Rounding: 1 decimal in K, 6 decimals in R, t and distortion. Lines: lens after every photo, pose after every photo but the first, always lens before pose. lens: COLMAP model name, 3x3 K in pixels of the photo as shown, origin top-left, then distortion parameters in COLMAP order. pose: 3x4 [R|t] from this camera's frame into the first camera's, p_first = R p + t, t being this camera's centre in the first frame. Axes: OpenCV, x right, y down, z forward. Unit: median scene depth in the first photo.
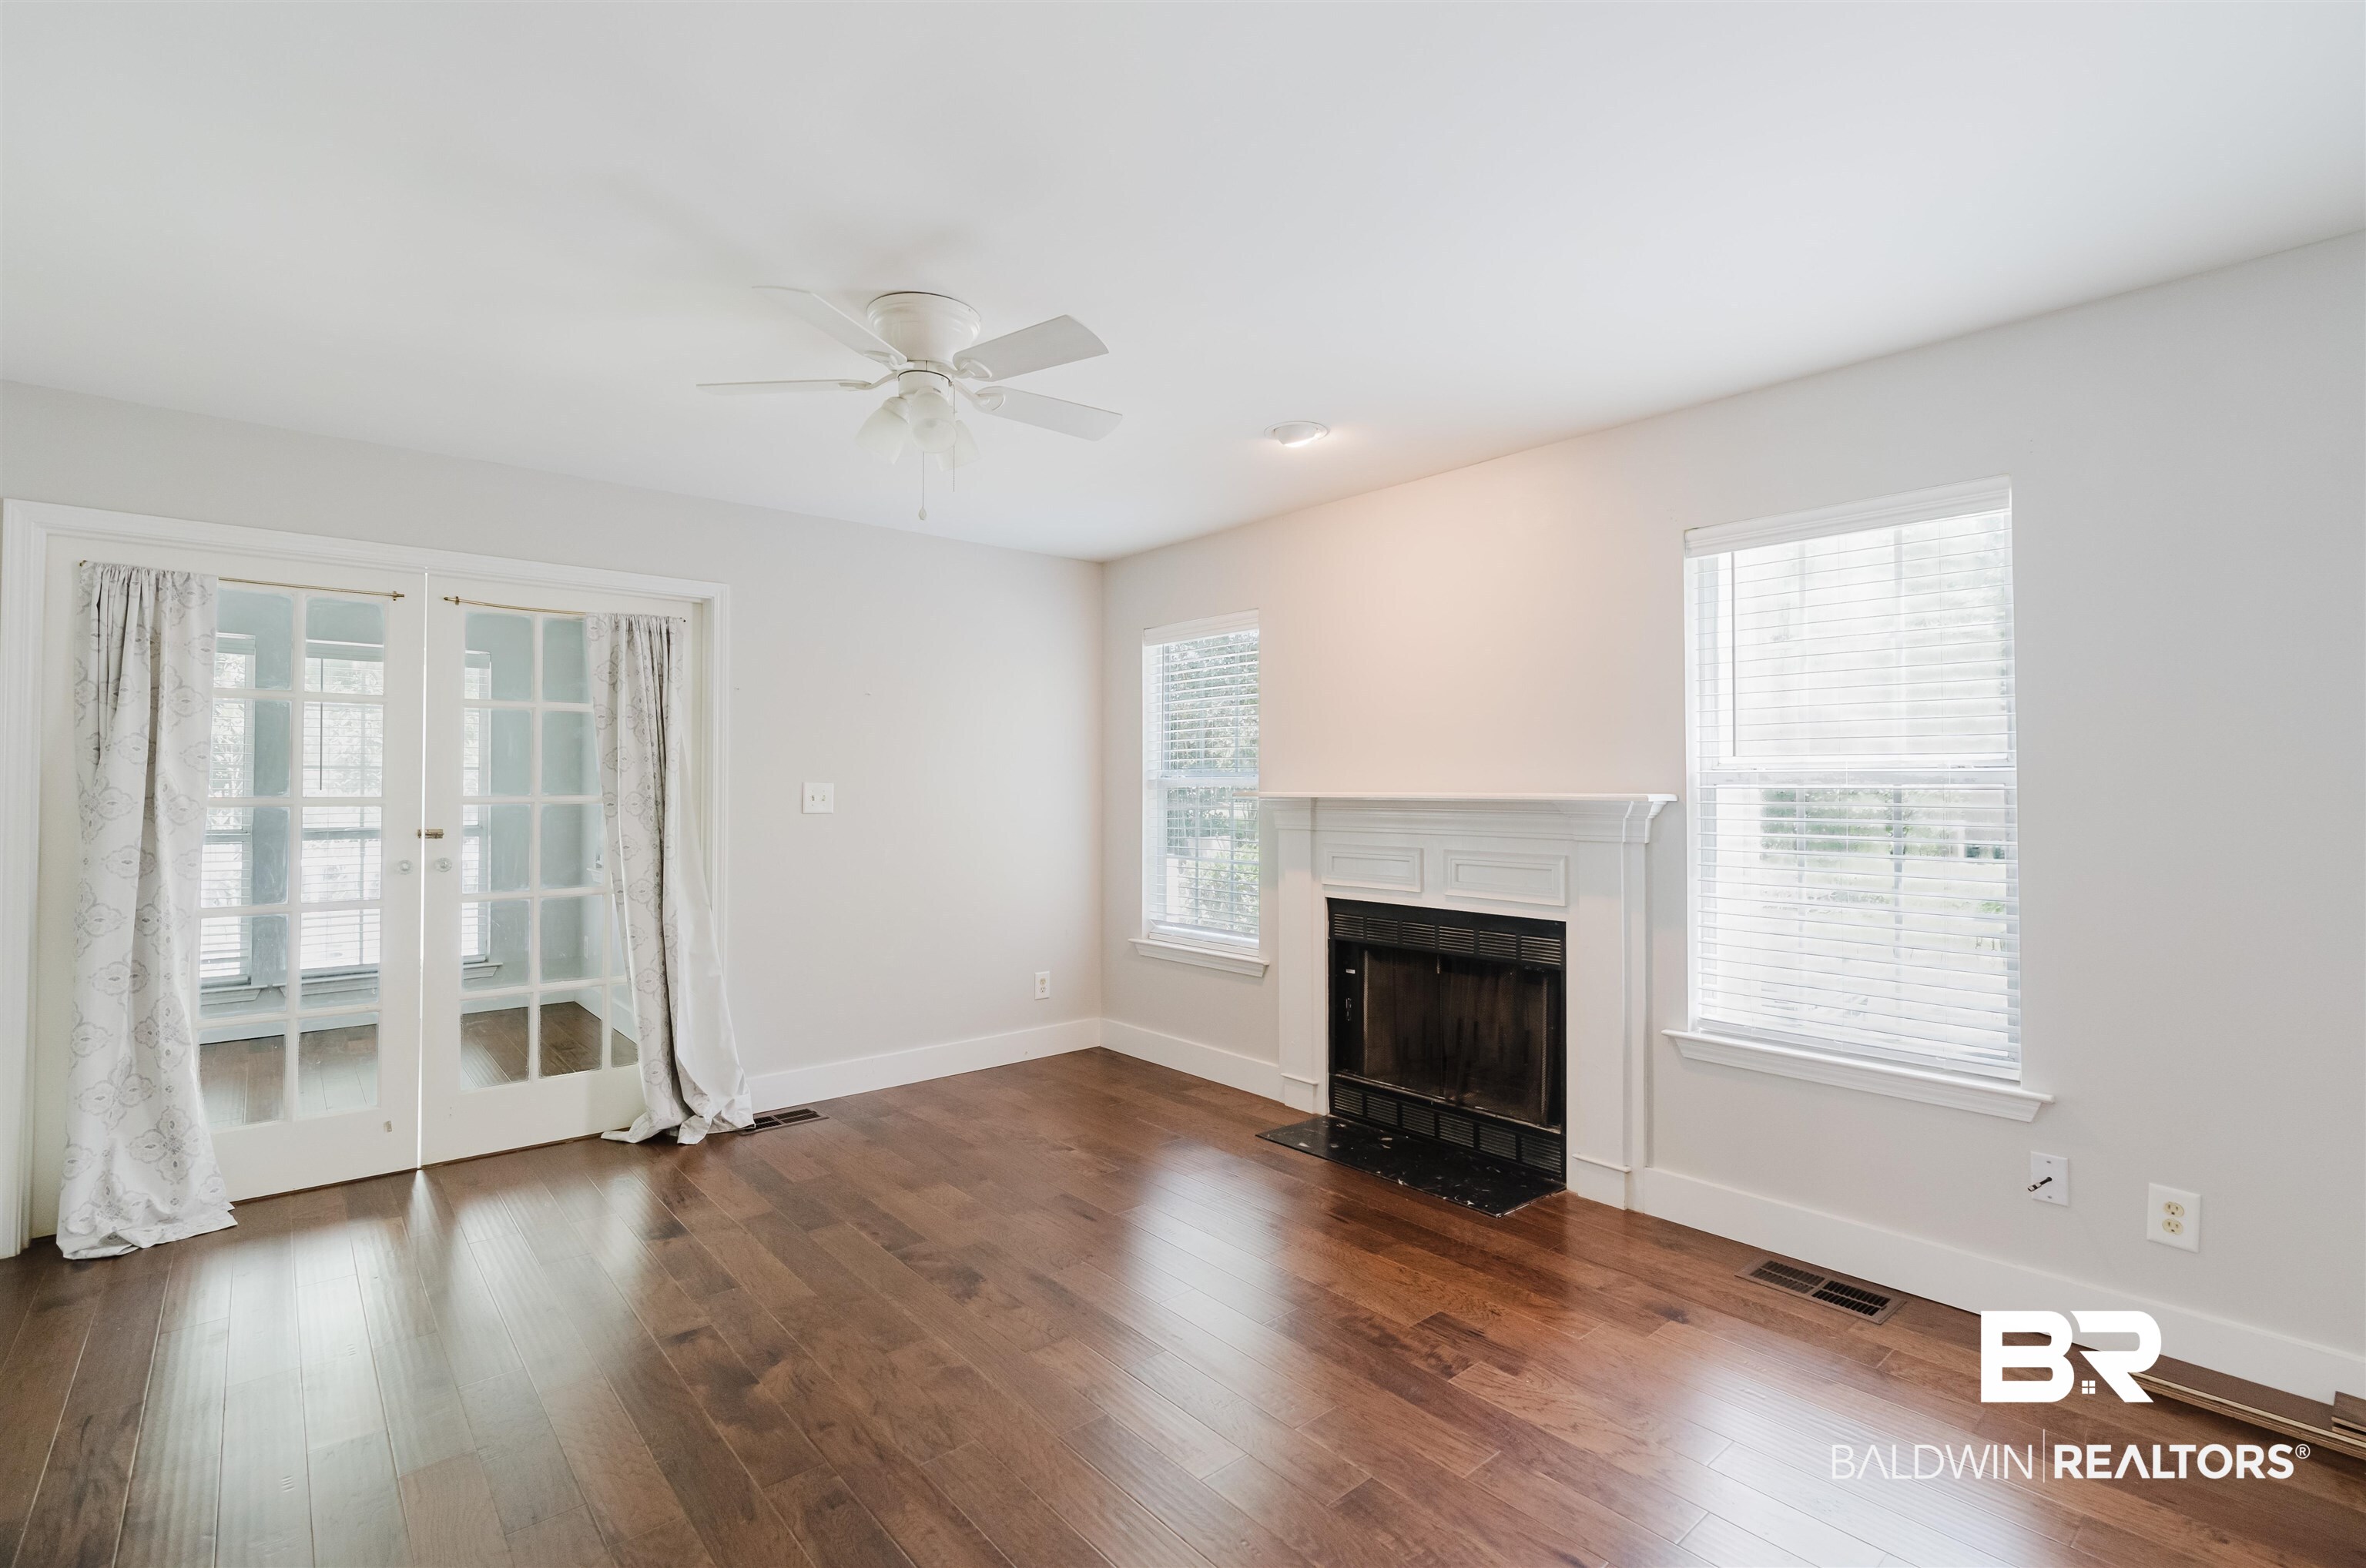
lens RADIAL K [[1087.4, 0, 1177.3], [0, 1087.4, 779.3], [0, 0, 1]] dist [-0.002475, 0.001108]
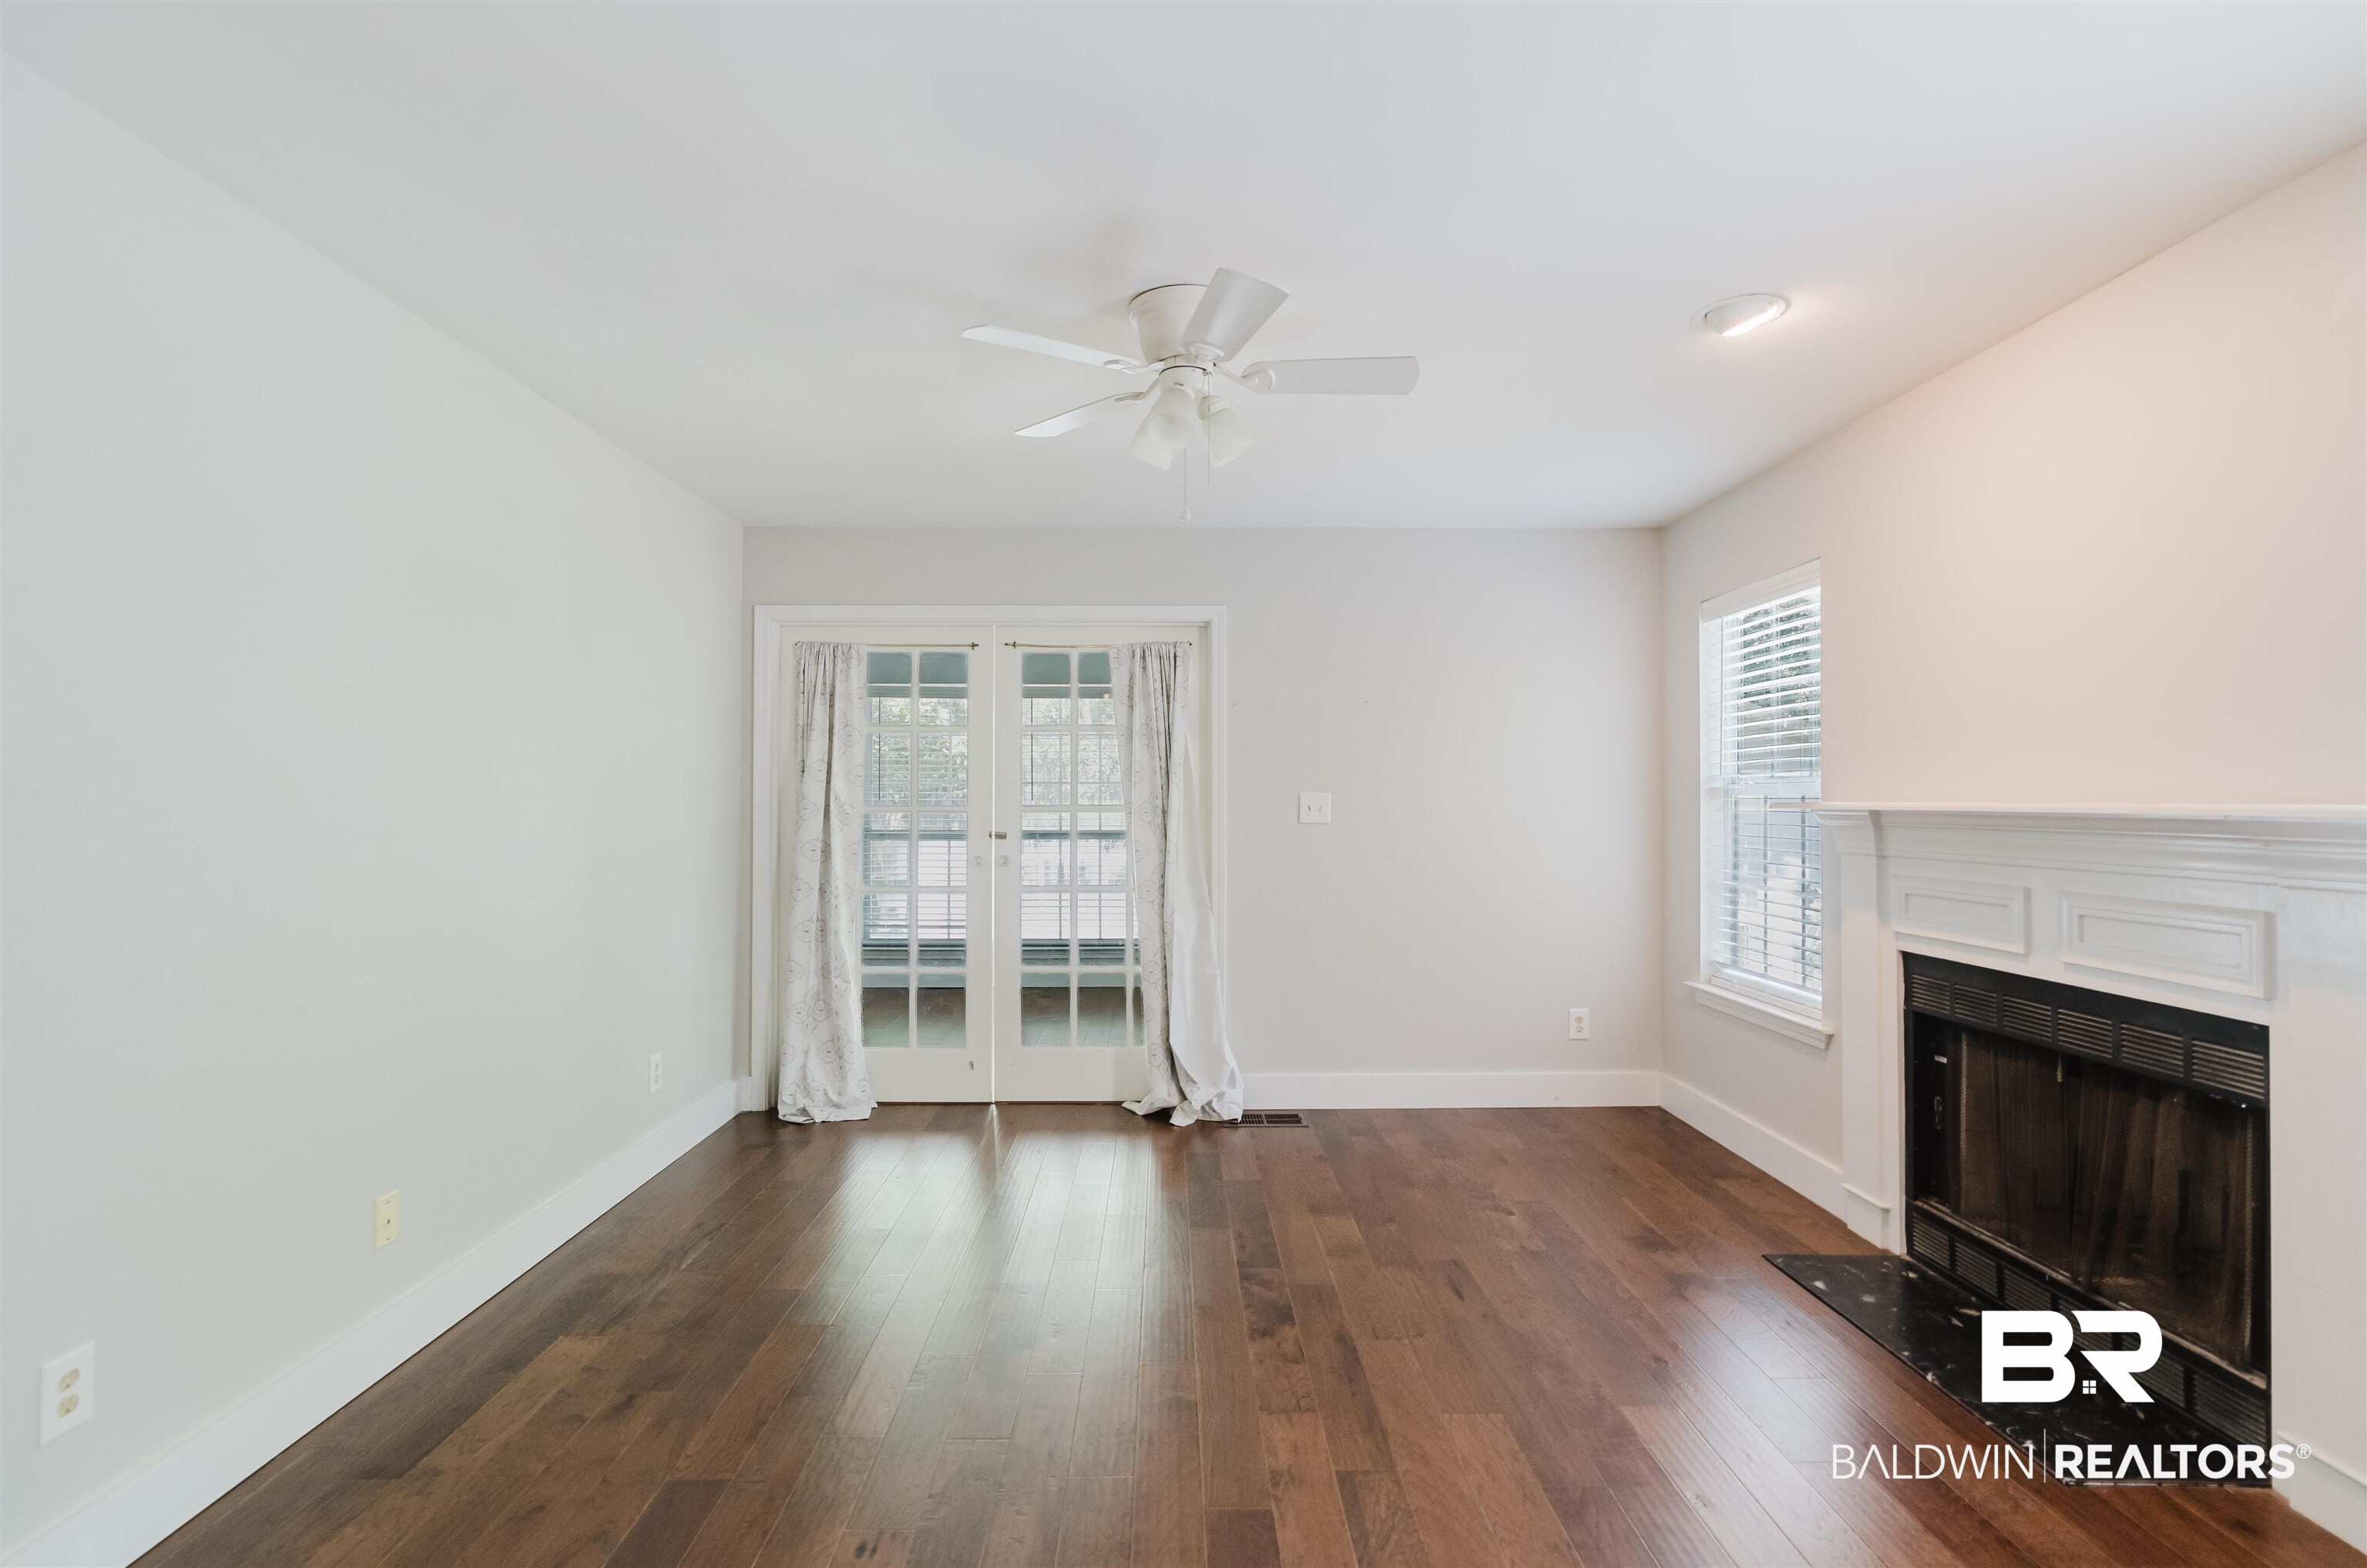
lens RADIAL K [[1098.8, 0, 1177.2], [0, 1098.8, 800.2], [0, 0, 1]] dist [-0.002253, 0.002043]
pose [[0.767032, -0.000159, -0.641609, 0.255849], [0.005346, 0.999967, 0.006144, 0.003365], [0.641587, -0.008142, 0.767007, 0.157503]]
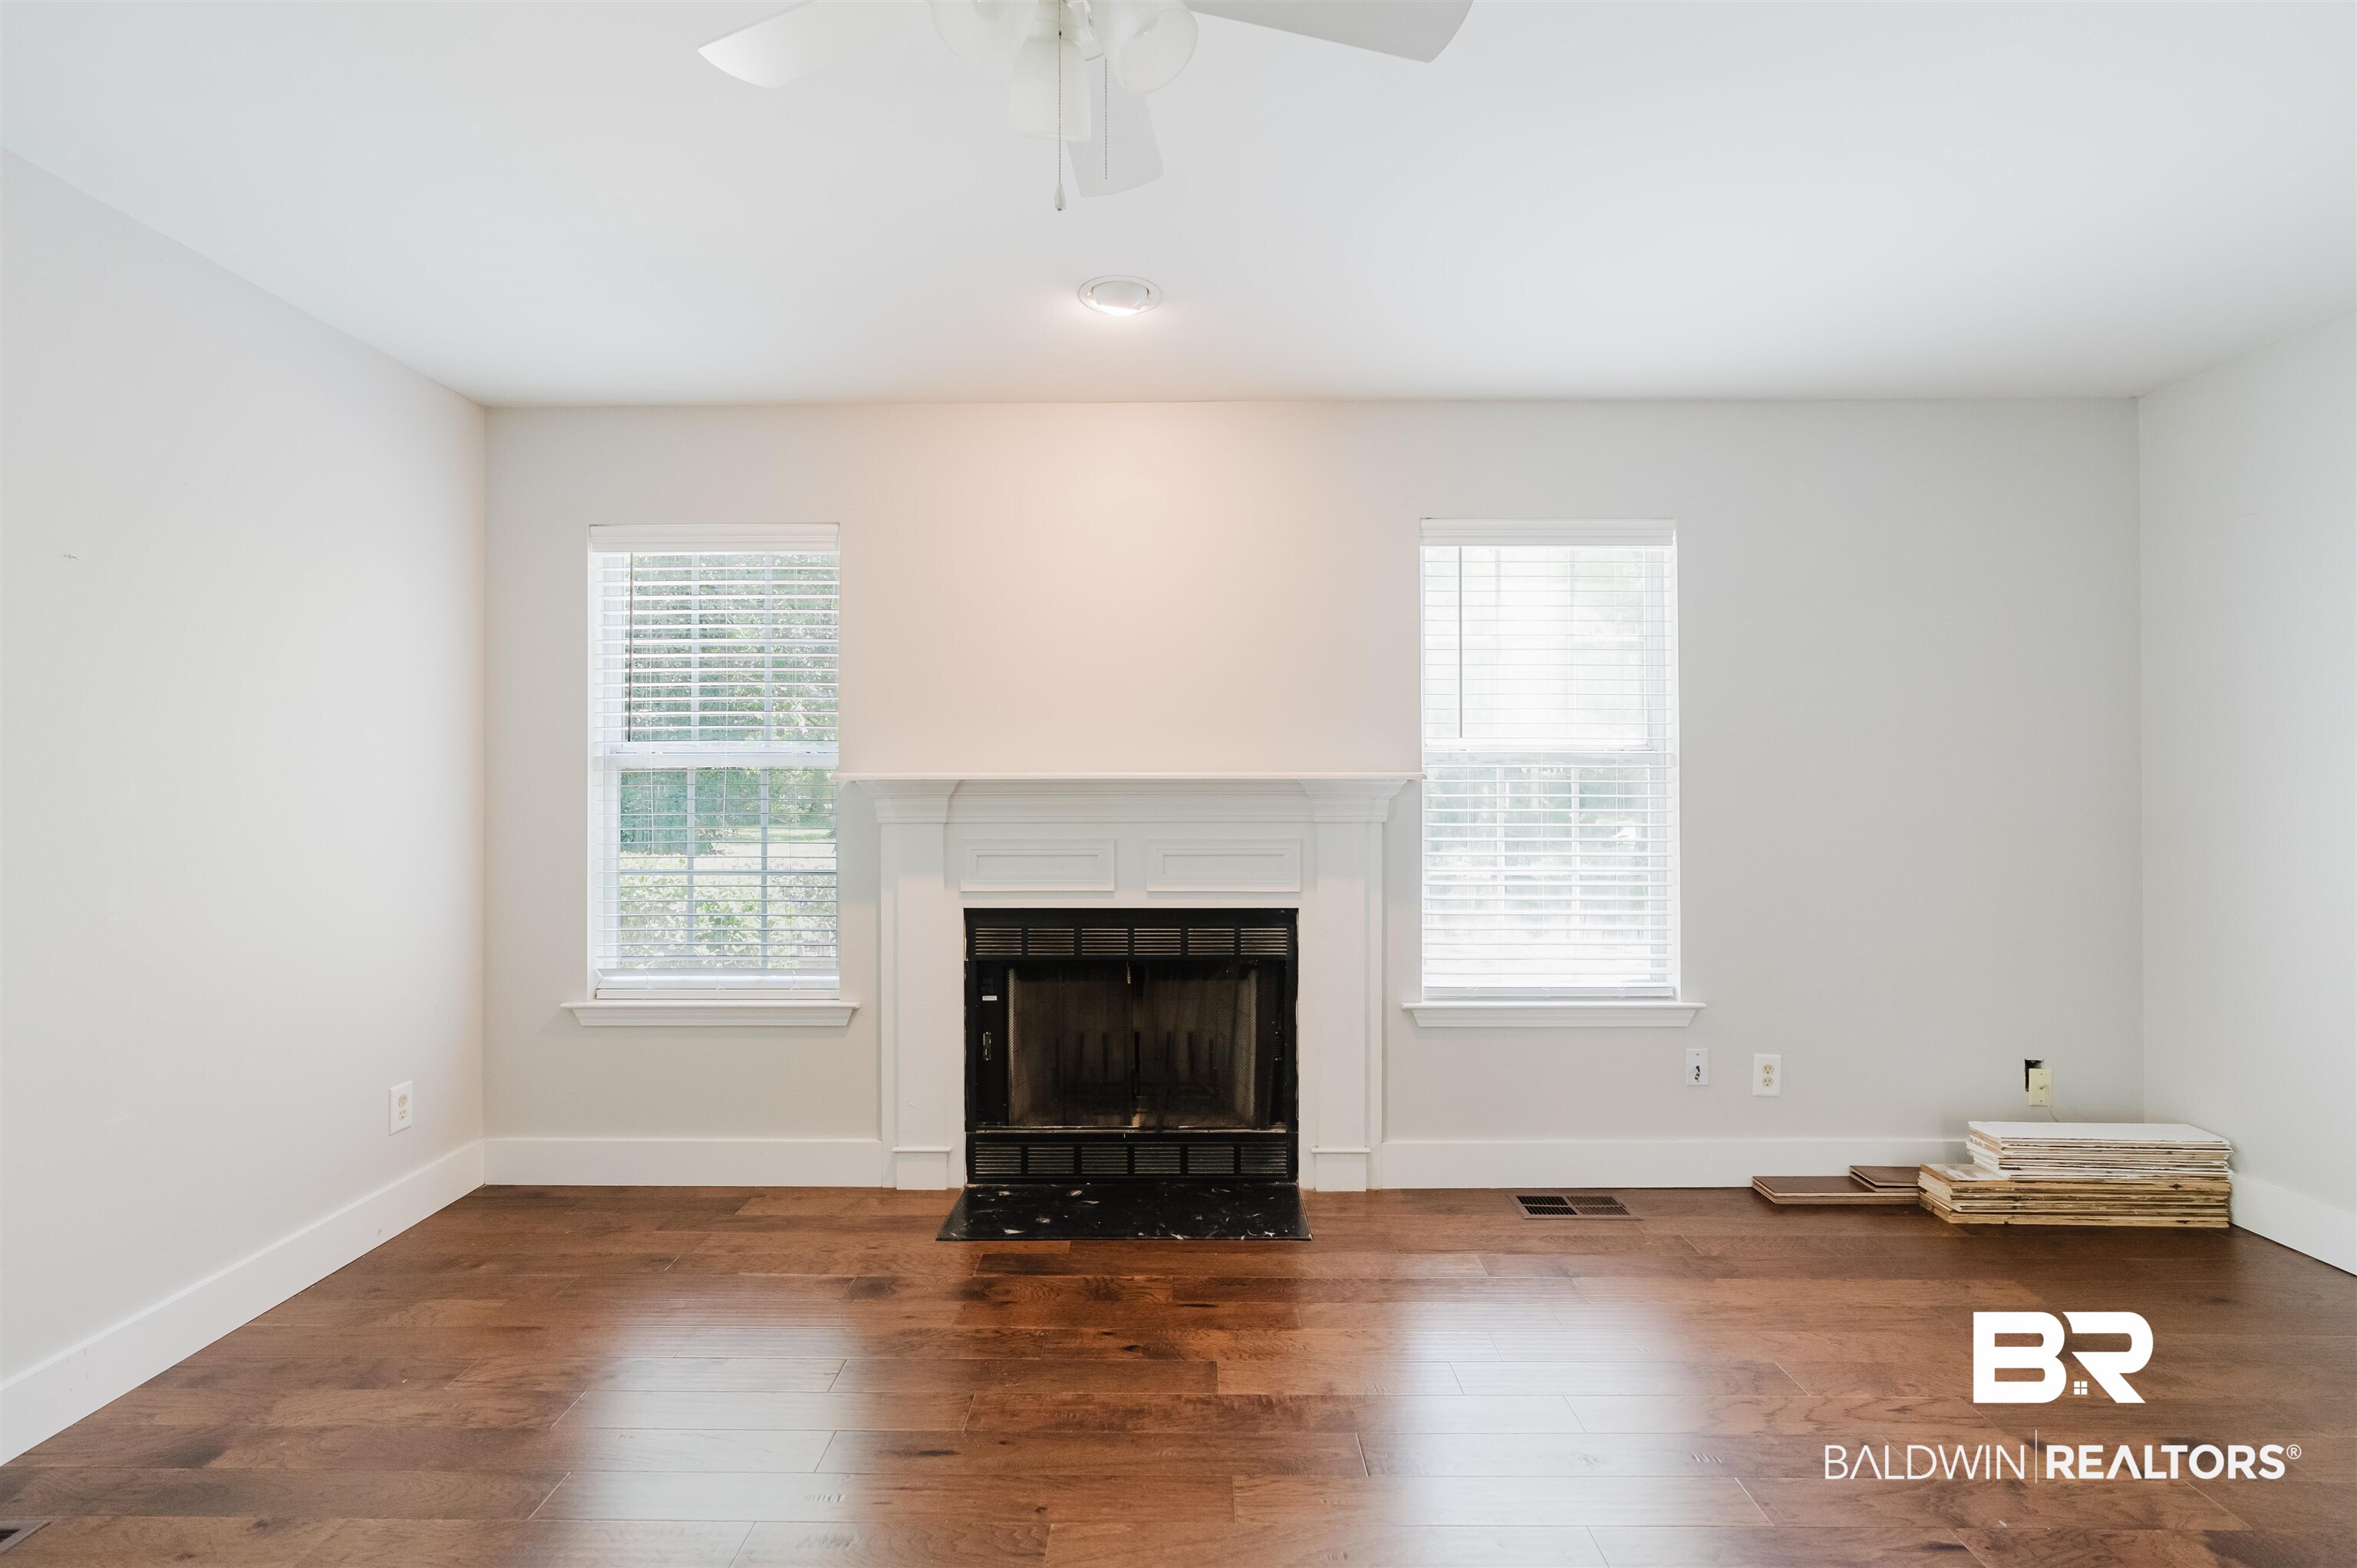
lens RADIAL K [[1067.4, 0, 1171.0], [0, 1067.4, 783.0], [0, 0, 1]] dist [-0.005204, 0.000363]
pose [[0.653809, 0.001142, 0.756659, -0.376241], [-0.003963, 0.999990, 0.001915, 0.018222], [-0.756649, -0.004250, 0.653807, 0.421883]]
